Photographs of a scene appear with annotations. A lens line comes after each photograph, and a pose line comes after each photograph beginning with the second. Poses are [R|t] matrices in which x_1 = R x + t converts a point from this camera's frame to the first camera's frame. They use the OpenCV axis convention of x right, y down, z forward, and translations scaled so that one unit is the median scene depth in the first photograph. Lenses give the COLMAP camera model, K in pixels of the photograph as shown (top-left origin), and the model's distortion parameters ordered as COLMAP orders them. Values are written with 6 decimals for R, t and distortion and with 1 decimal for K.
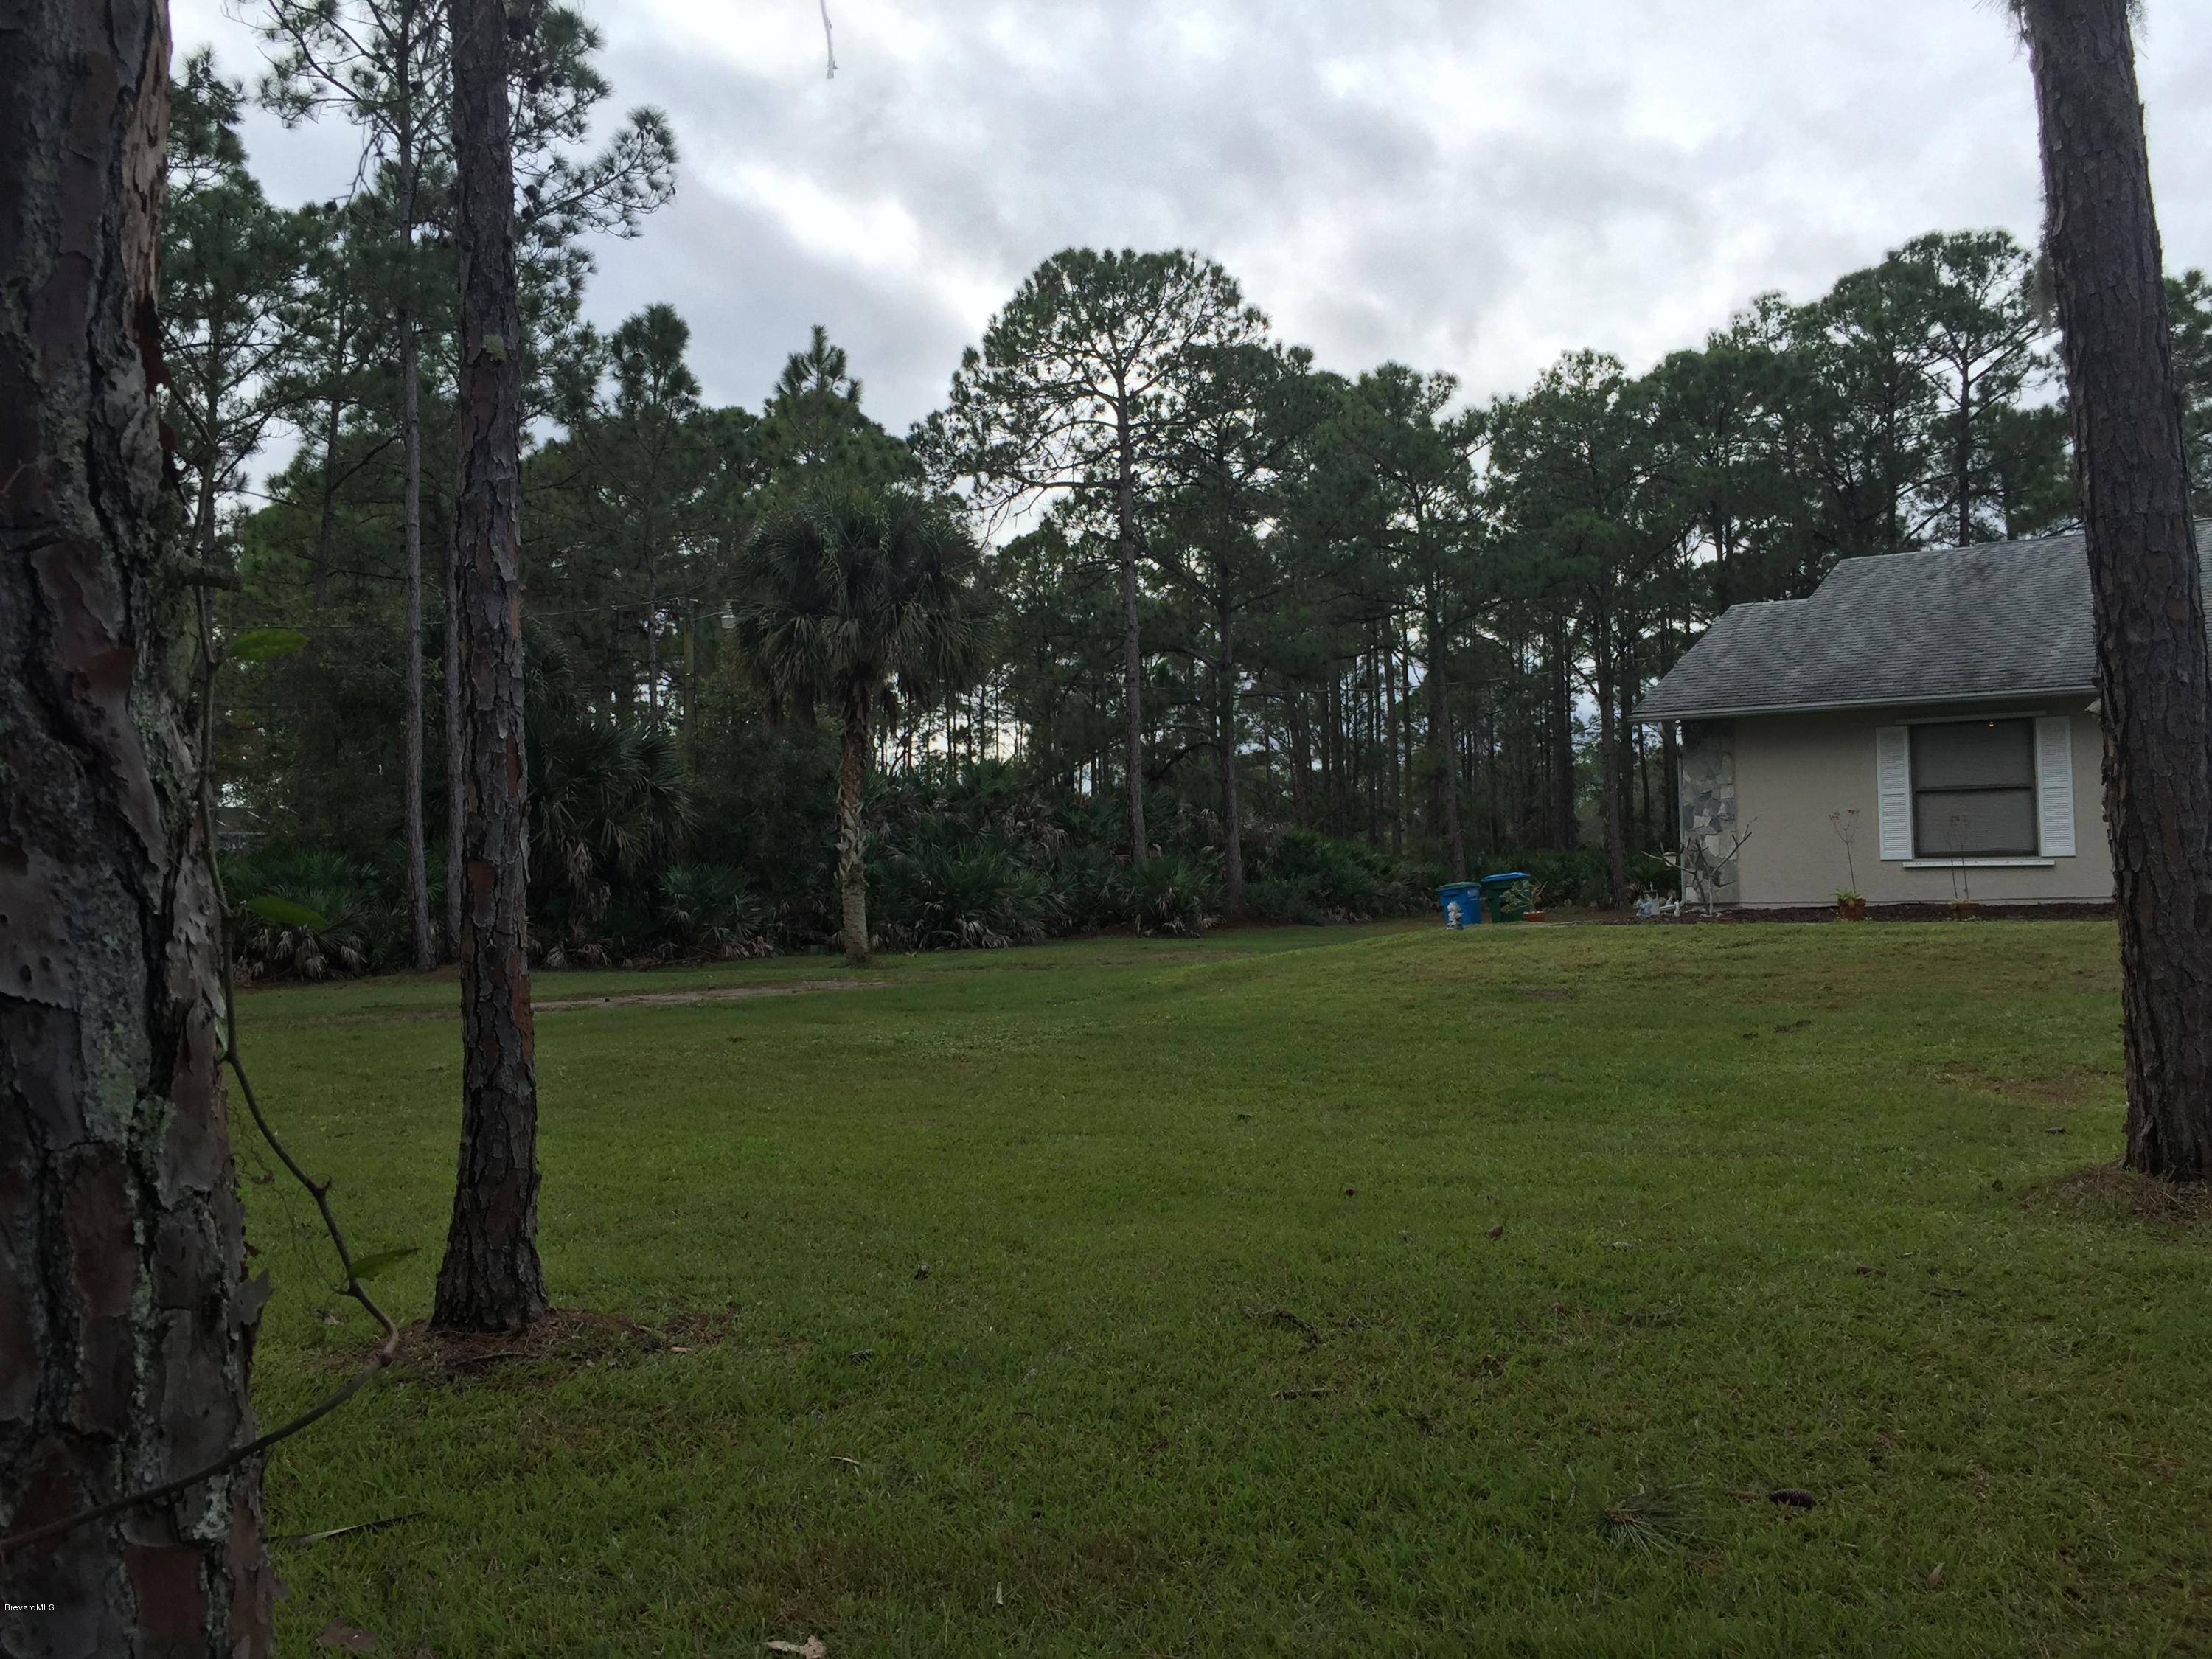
lens RADIAL K [[1890.0, 0, 1108.6], [0, 1890.0, 797.6], [0, 0, 1]] dist [0.089330, -0.135296]
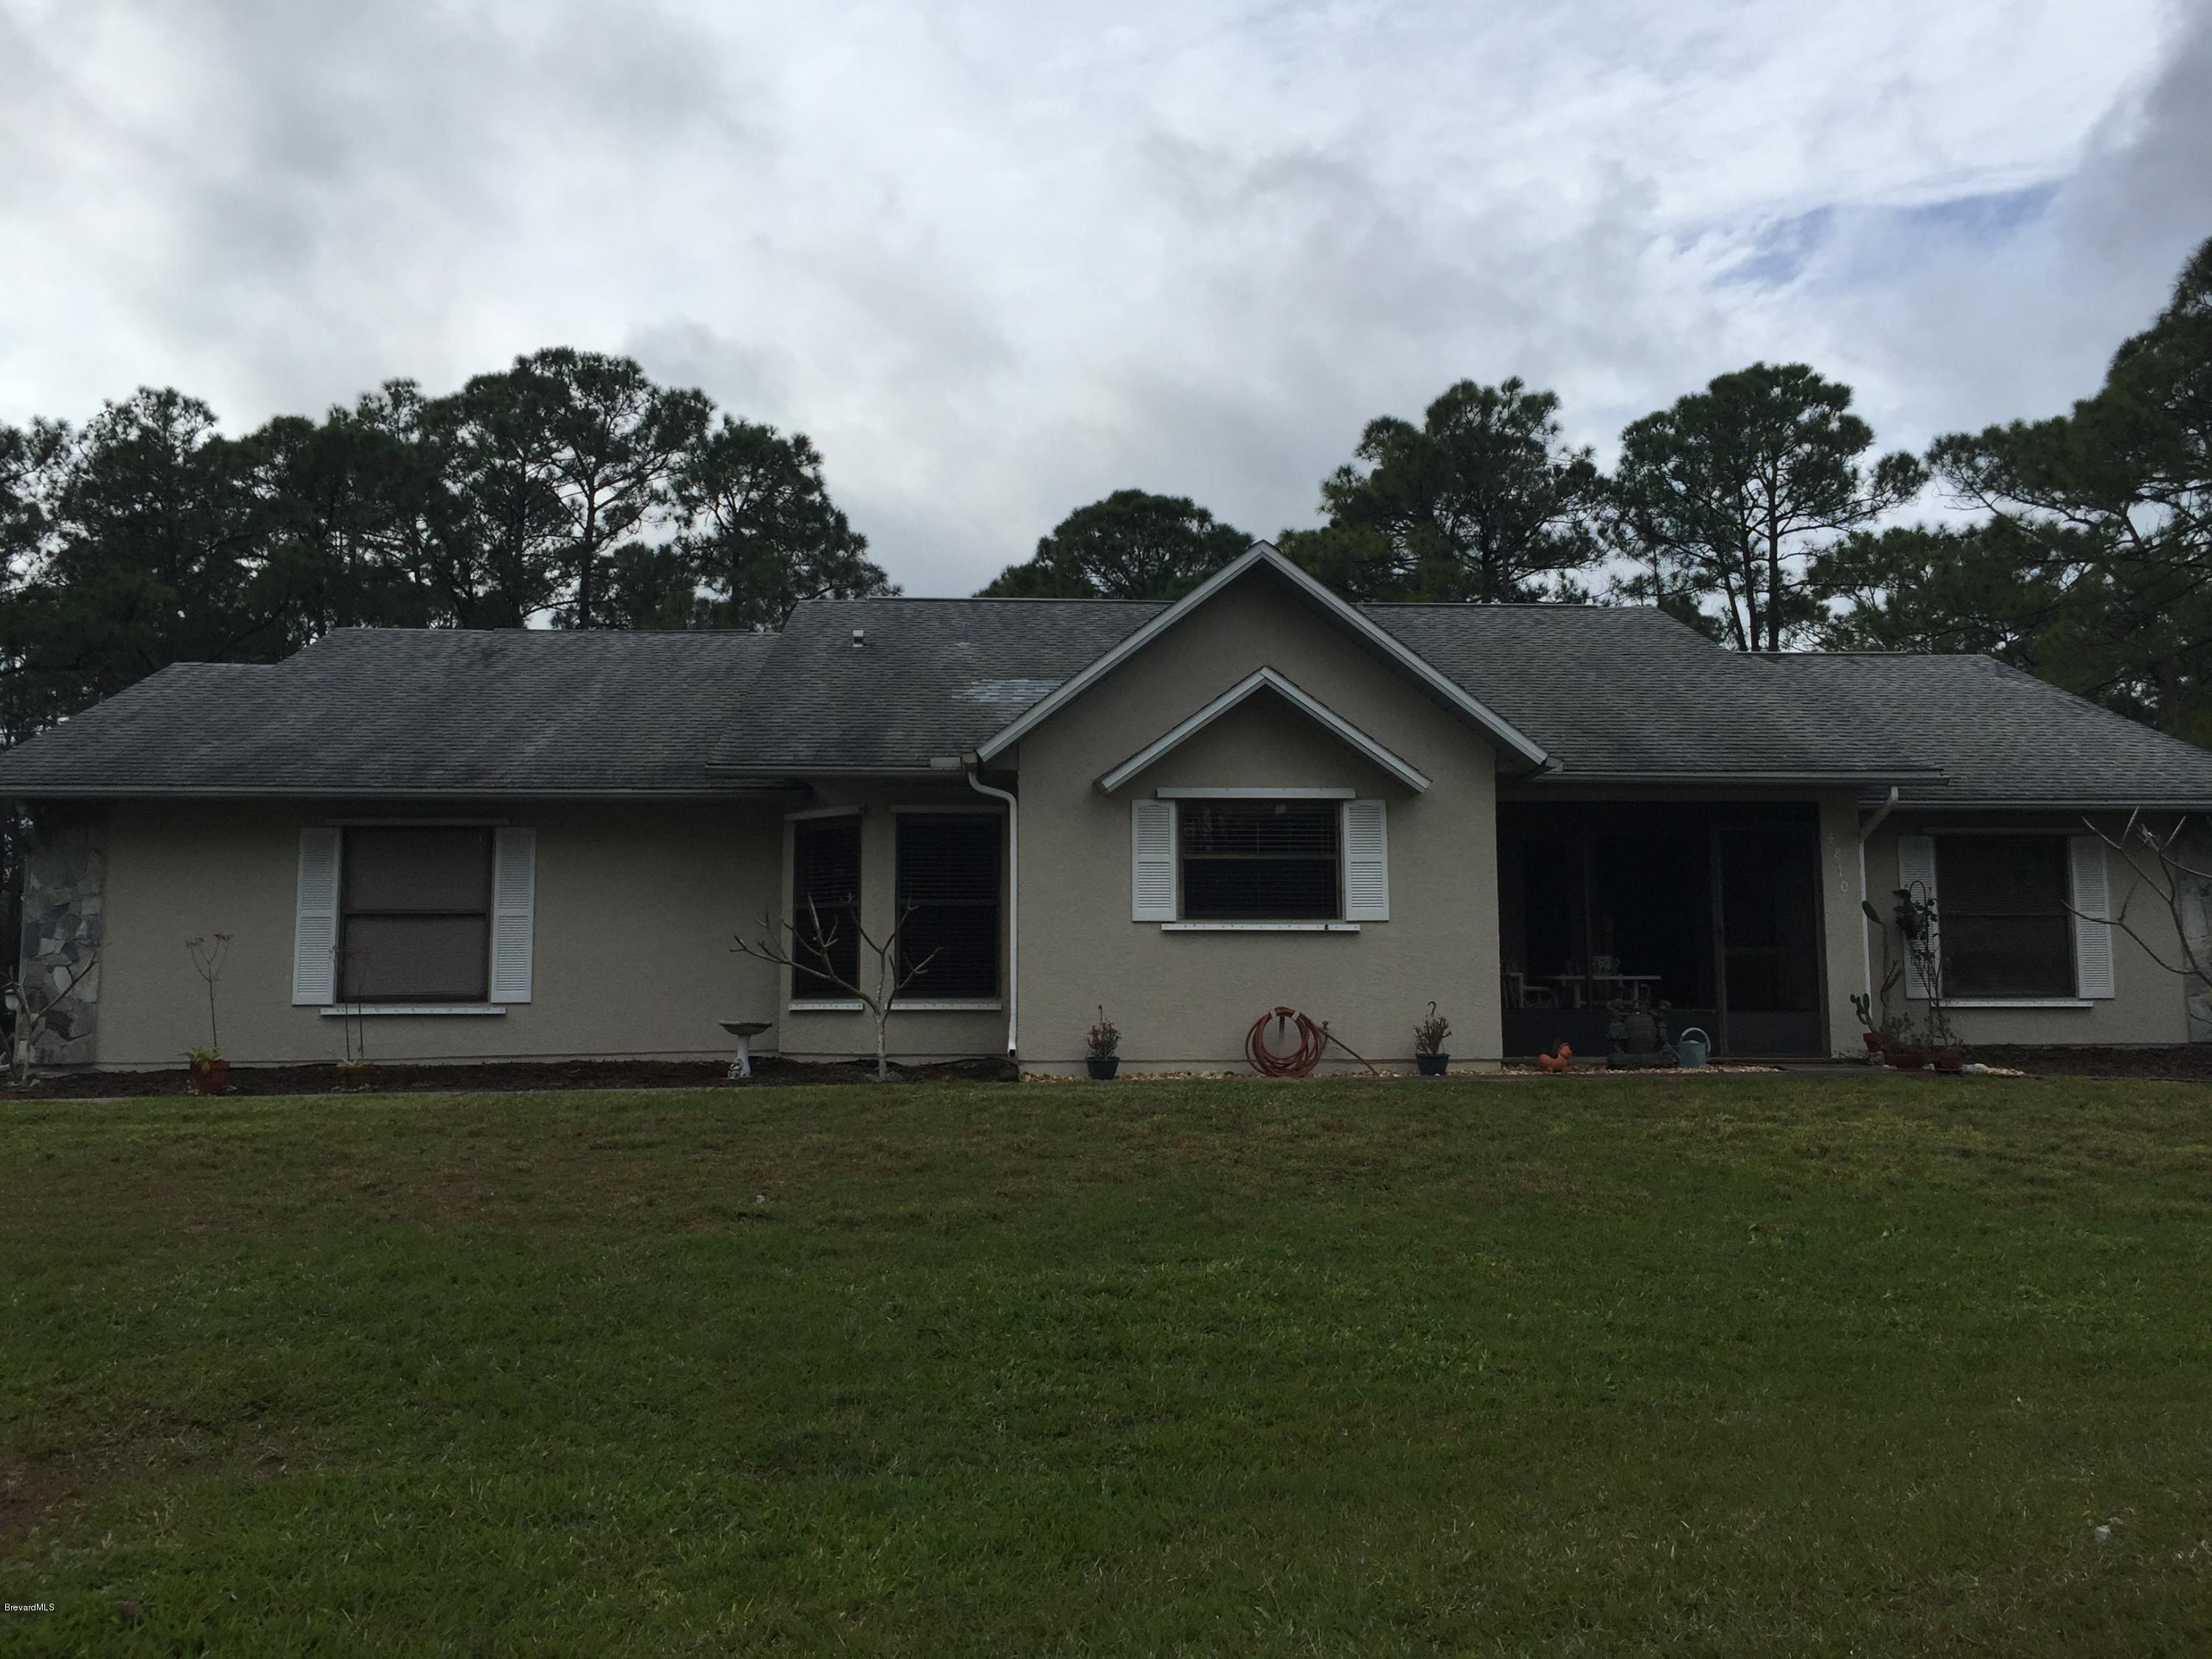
lens RADIAL K [[1898.3, 0, 1115.1], [0, 1898.3, 796.9], [0, 0, 1]] dist [0.090329, -0.142236]
pose [[0.786157, 0.081710, 0.612602, 0.194170], [-0.037708, 0.995717, -0.084420, 0.003064], [-0.616876, 0.043267, 0.785870, 0.212474]]
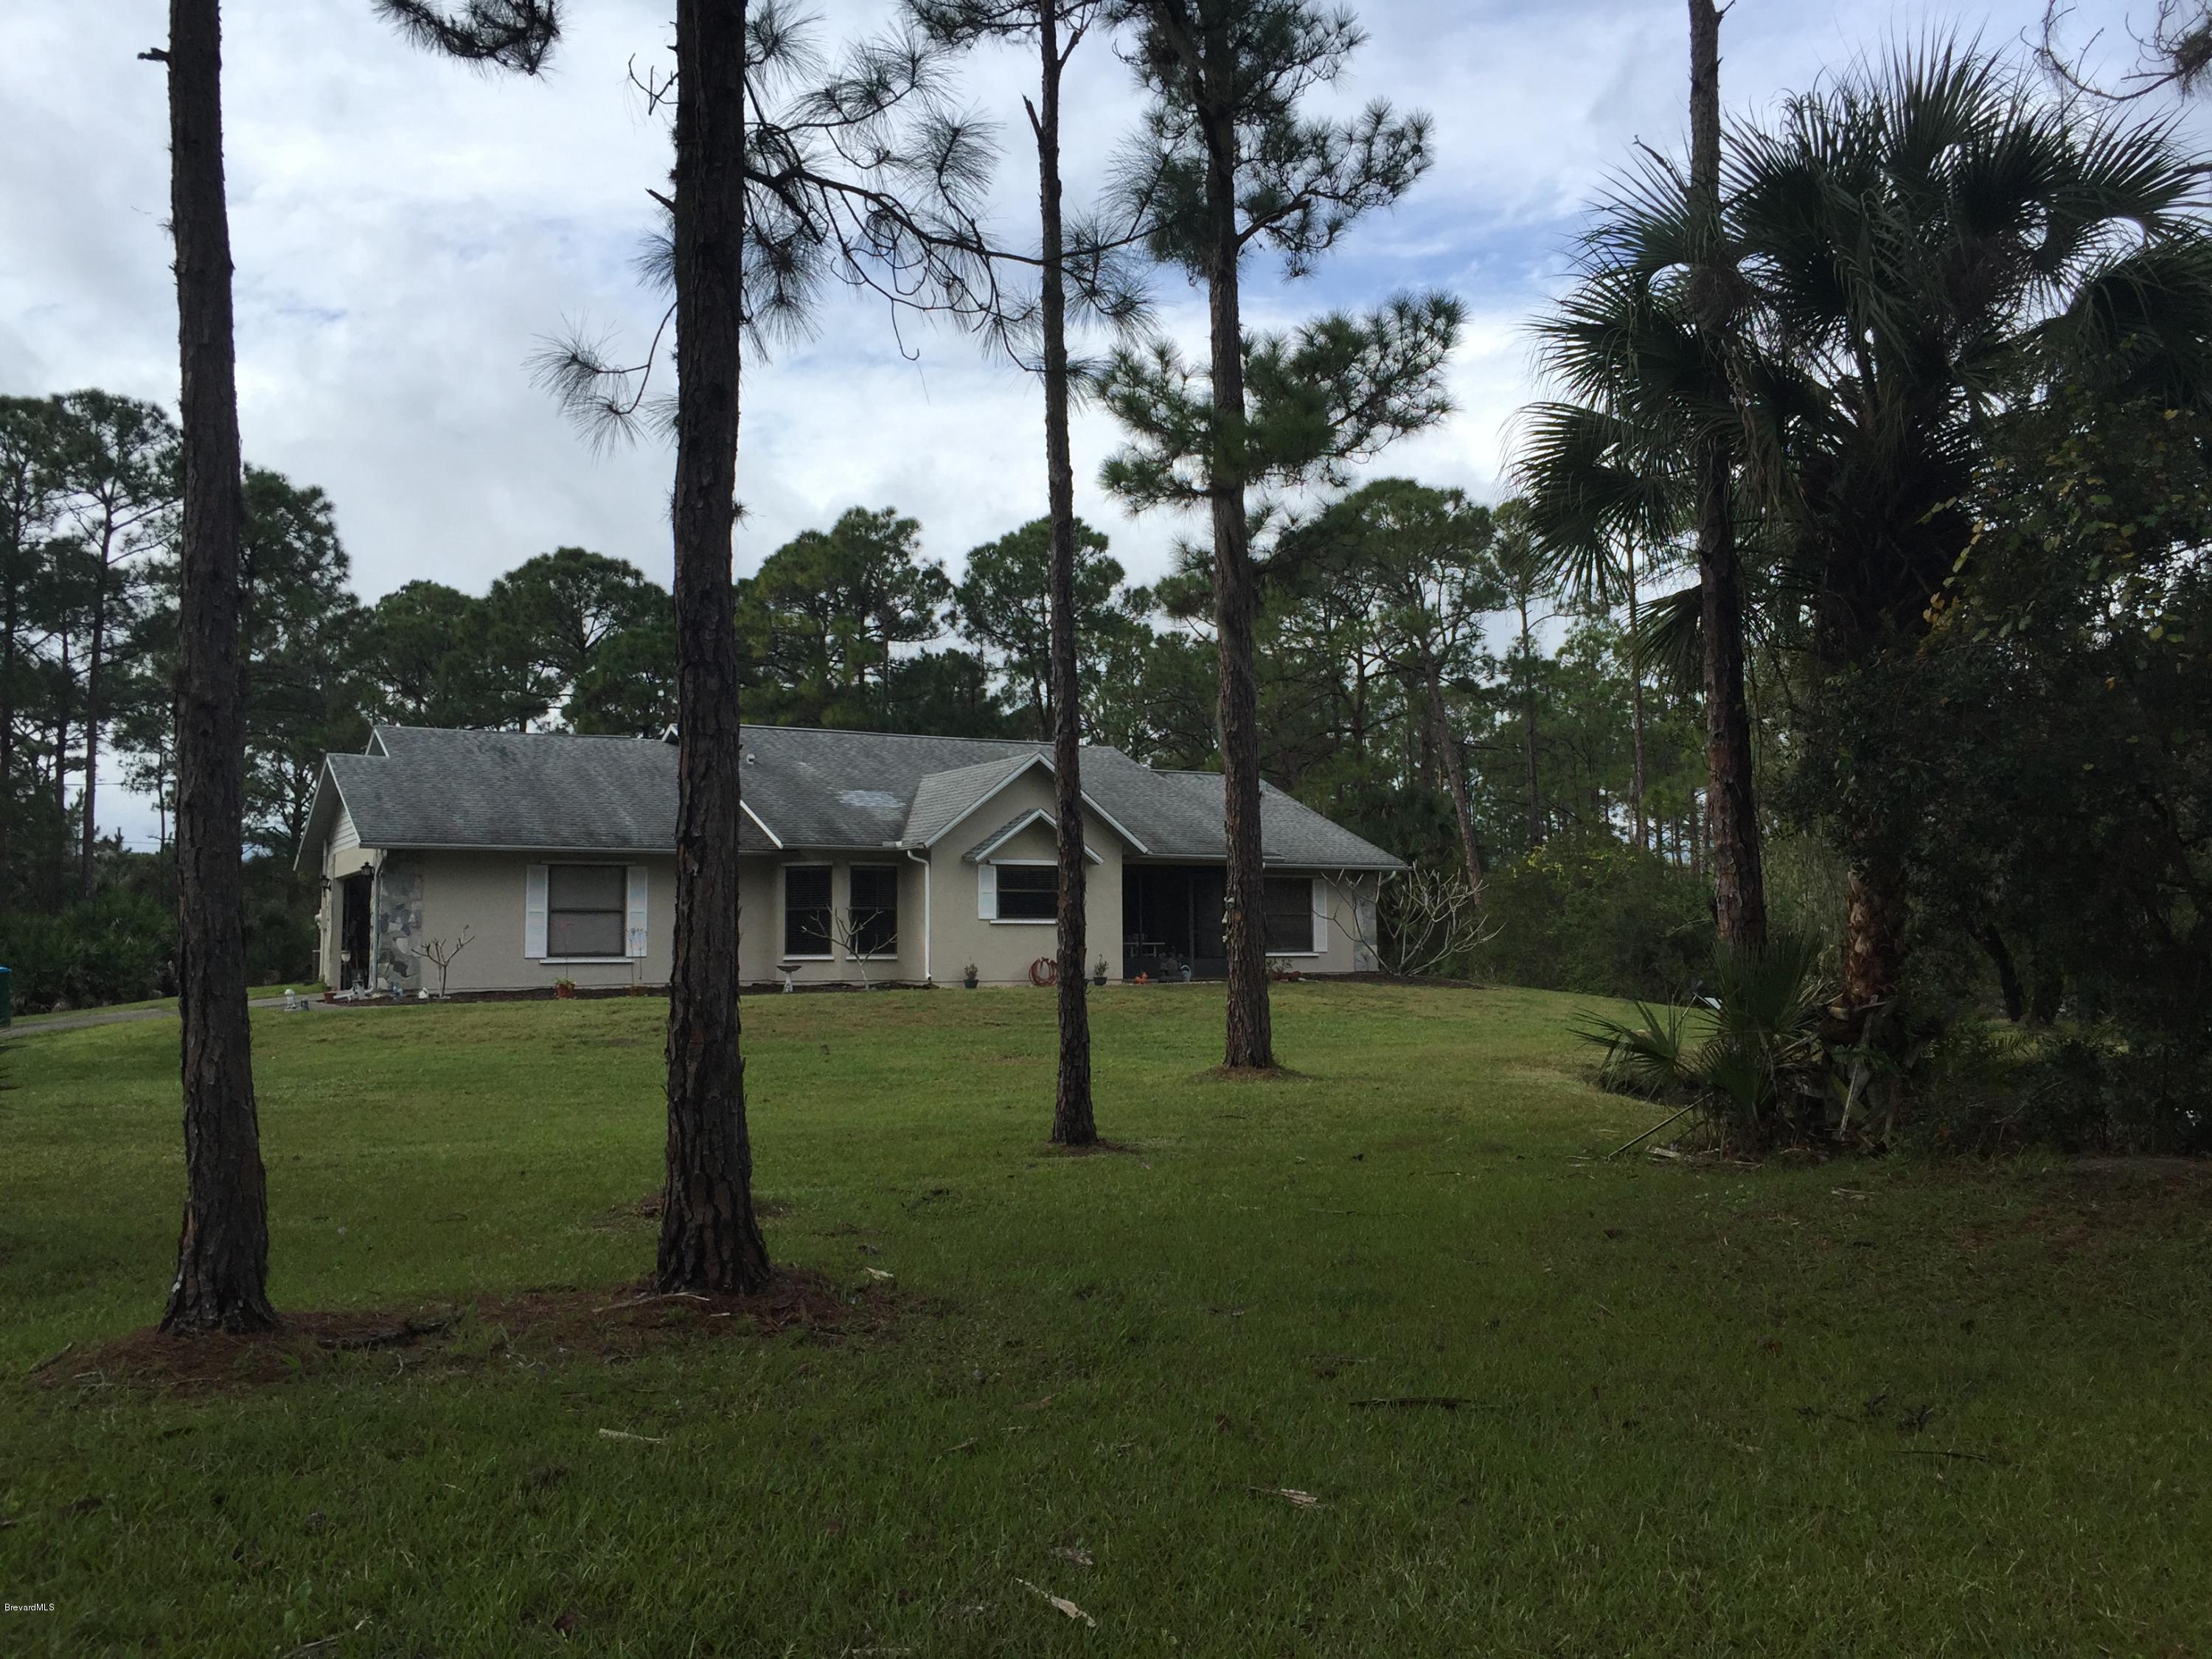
lens RADIAL K [[1897.7, 0, 1102.9], [0, 1897.7, 801.2], [0, 0, 1]] dist [0.080781, -0.118670]
pose [[0.446999, 0.088629, 0.890133, -0.700352], [-0.039891, 0.996065, -0.079145, 0.011998], [-0.893645, -0.000130, 0.448775, -0.028674]]
